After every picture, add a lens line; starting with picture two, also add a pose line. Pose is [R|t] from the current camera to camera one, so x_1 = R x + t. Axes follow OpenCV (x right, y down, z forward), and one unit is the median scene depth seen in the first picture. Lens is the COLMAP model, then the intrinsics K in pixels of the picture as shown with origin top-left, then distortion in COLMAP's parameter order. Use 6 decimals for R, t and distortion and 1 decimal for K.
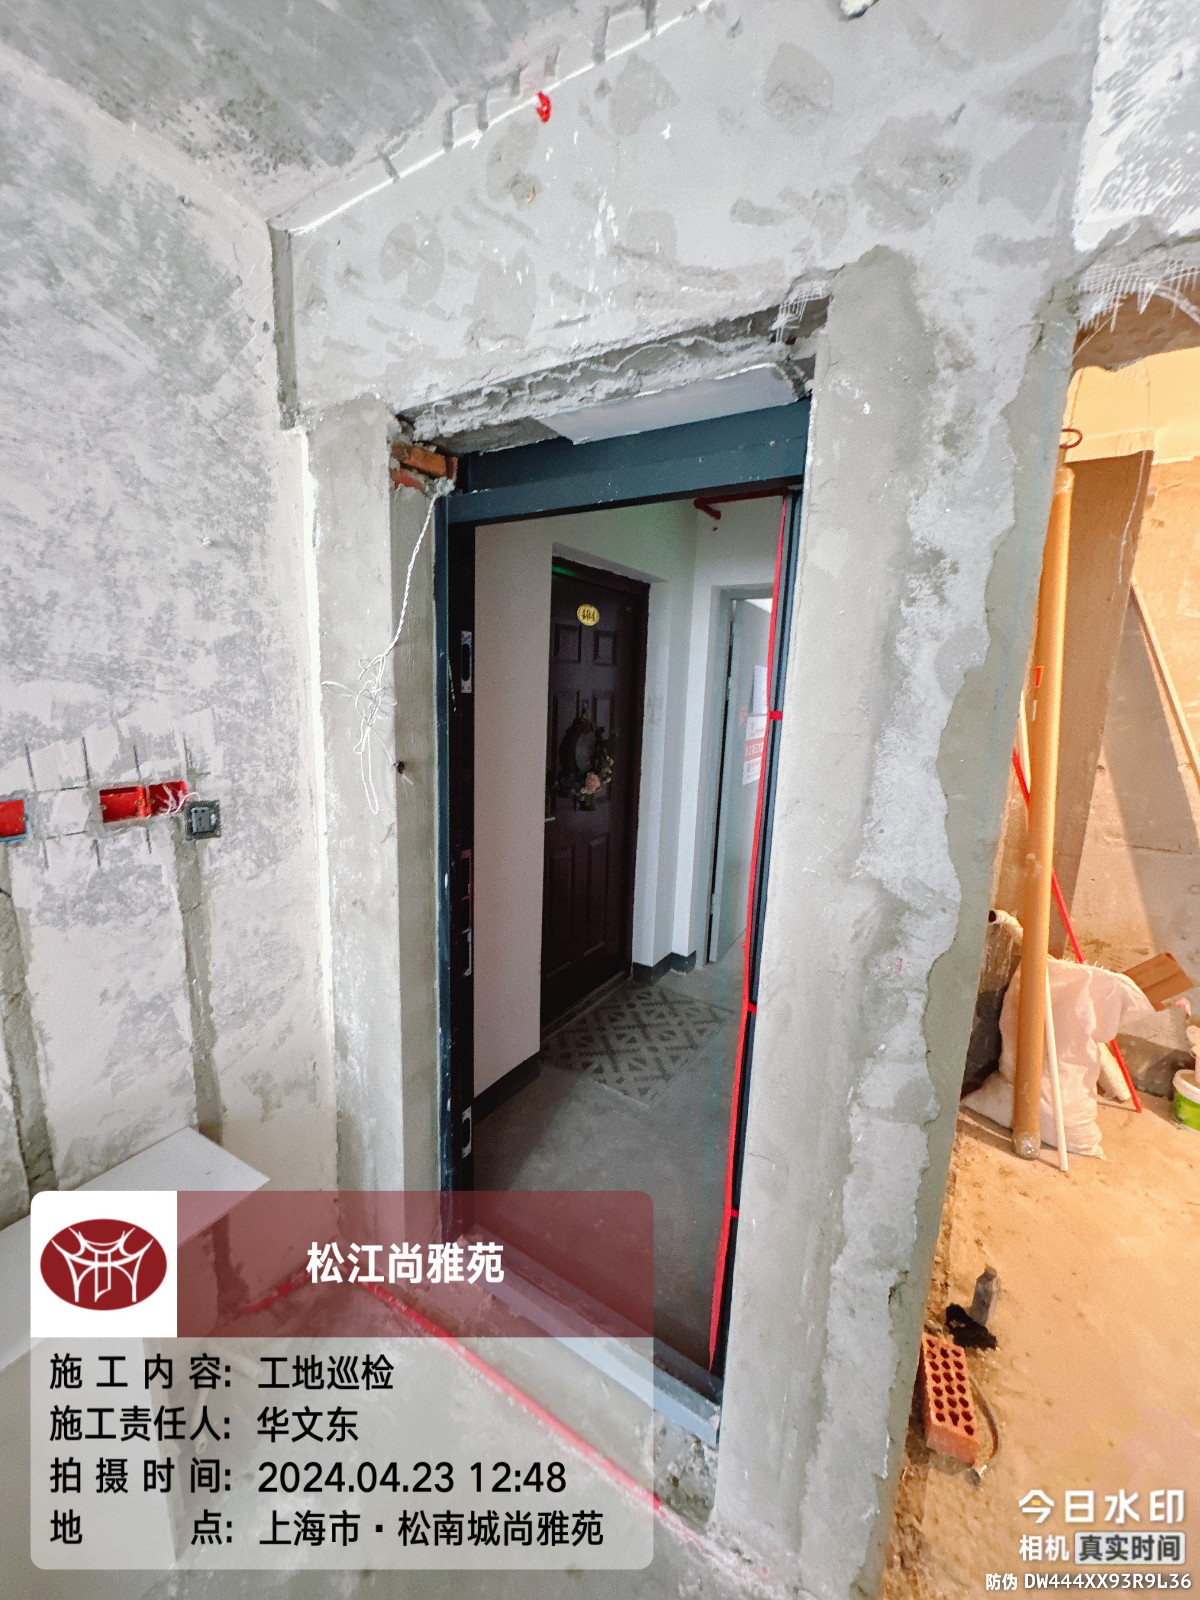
lens RADIAL K [[638.1, 0, 597.6], [0, 638.1, 799.5], [0, 0, 1]] dist [-0.002893, -0.000158]
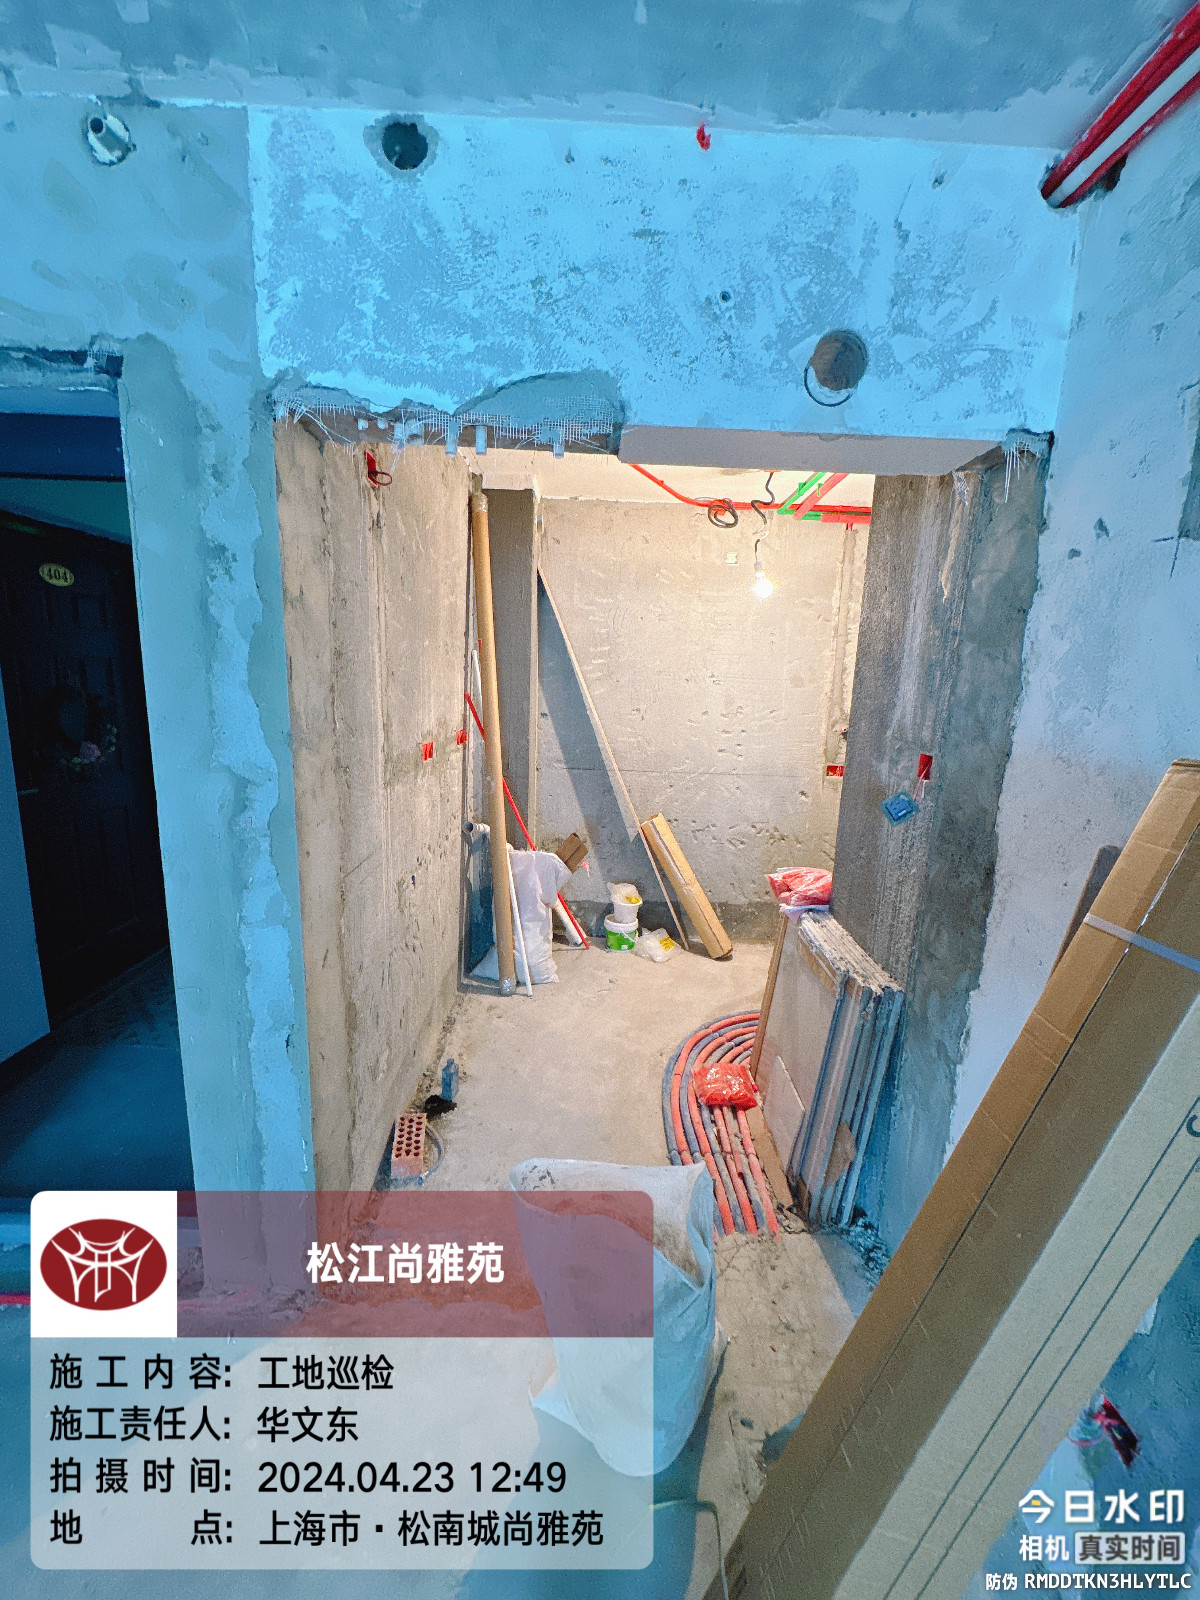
lens RADIAL K [[638.1, 0, 599.5], [0, 638.1, 799.7], [0, 0, 1]] dist [-0.002893, -0.000158]
pose [[0.837196, -0.109425, 0.535845, 0.209251], [0.093382, 0.993992, 0.057086, 0.115495], [-0.538872, 0.002246, 0.842384, -0.416849]]
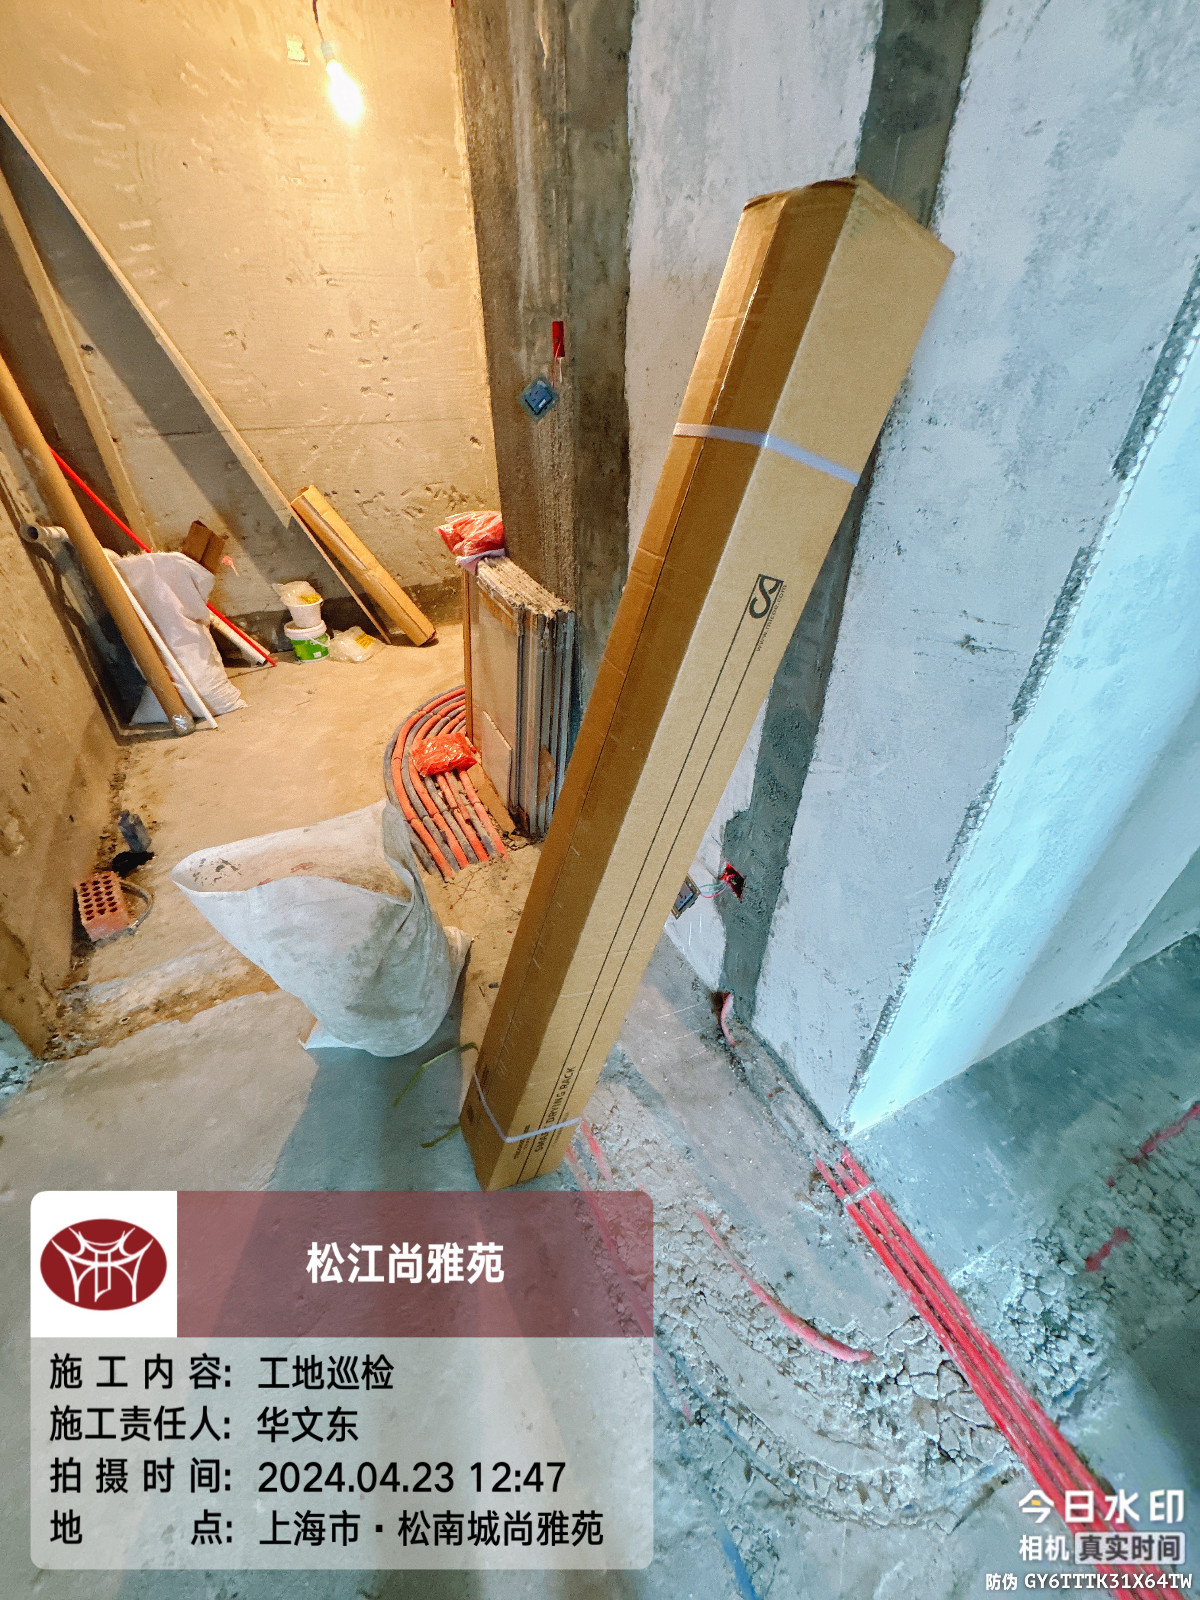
lens RADIAL K [[638.1, 0, 600.7], [0, 638.1, 802.3], [0, 0, 1]] dist [-0.002893, -0.000158]
pose [[0.512514, -0.541798, 0.666172, 0.300399], [0.178623, 0.826108, 0.534452, 0.245383], [-0.839895, -0.154921, 0.520169, -0.445302]]
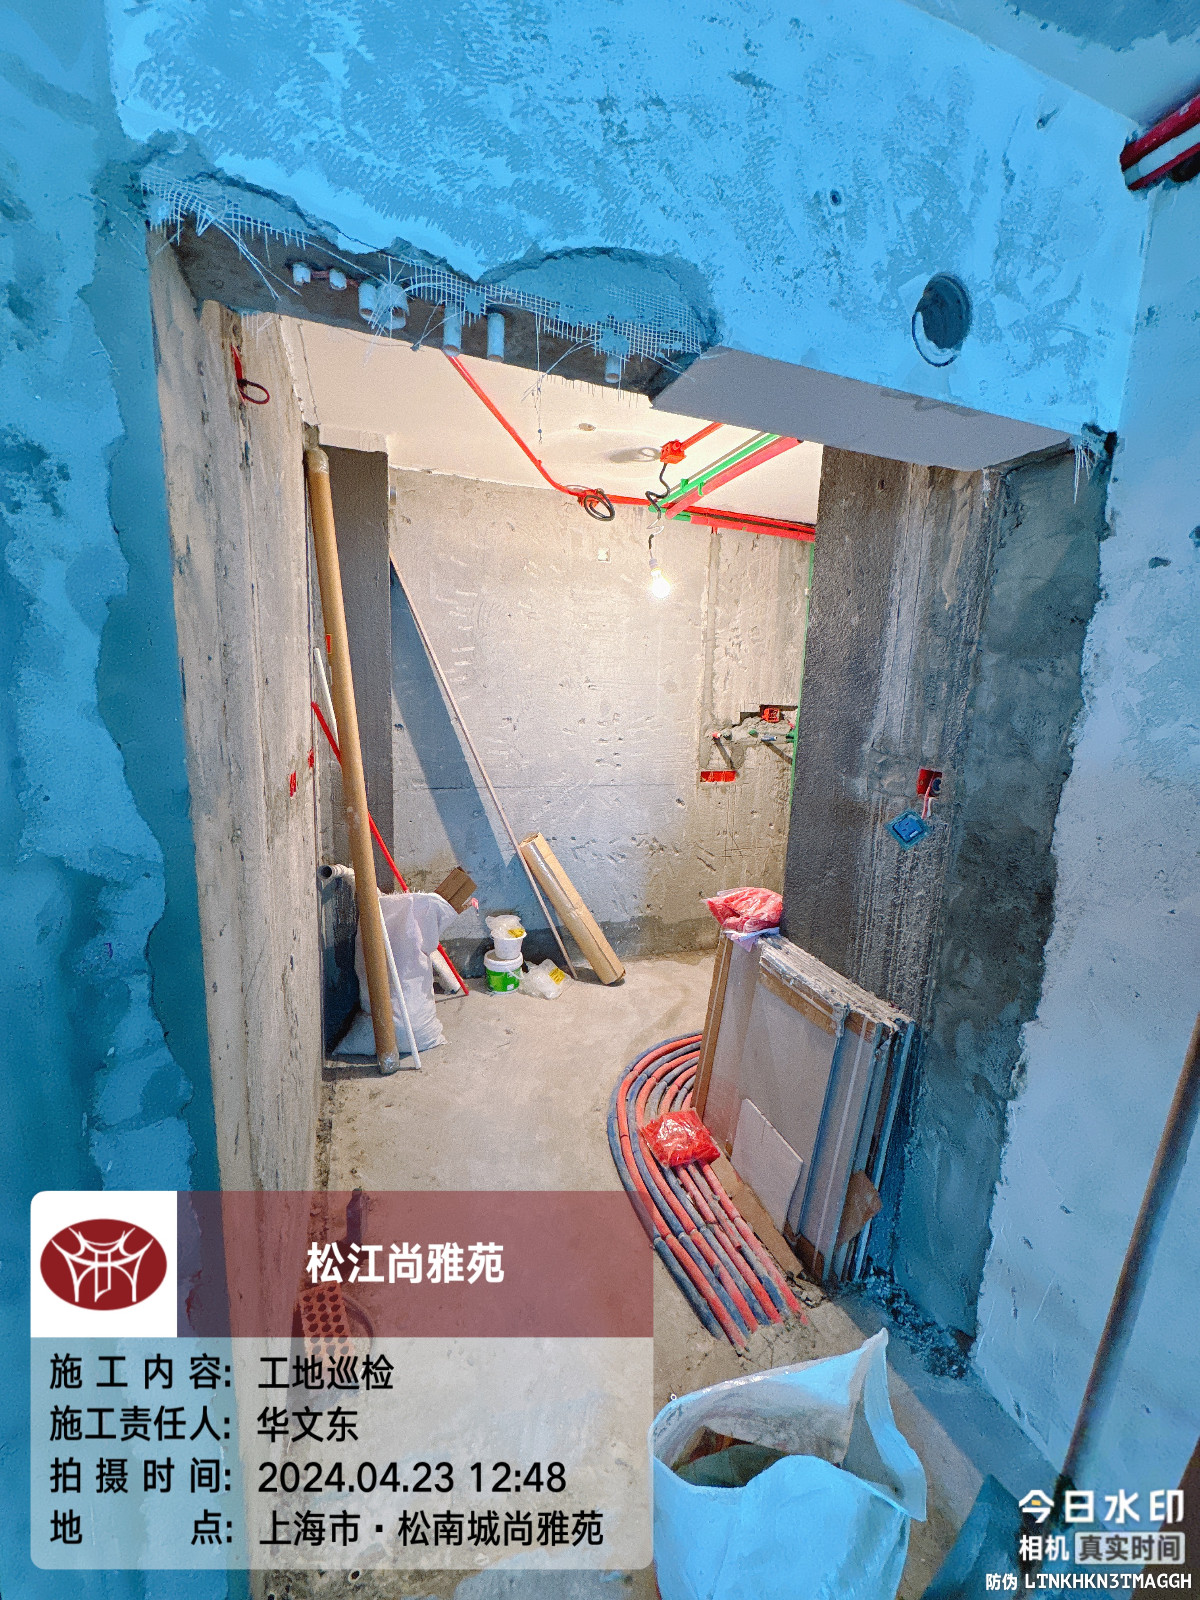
lens RADIAL K [[638.1, 0, 603.2], [0, 638.1, 799.7], [0, 0, 1]] dist [-0.002893, -0.000158]
pose [[0.608826, -0.152269, 0.778553, 0.141590], [0.127602, 0.987424, 0.093335, 0.038029], [-0.782974, 0.042520, 0.620599, -0.029087]]
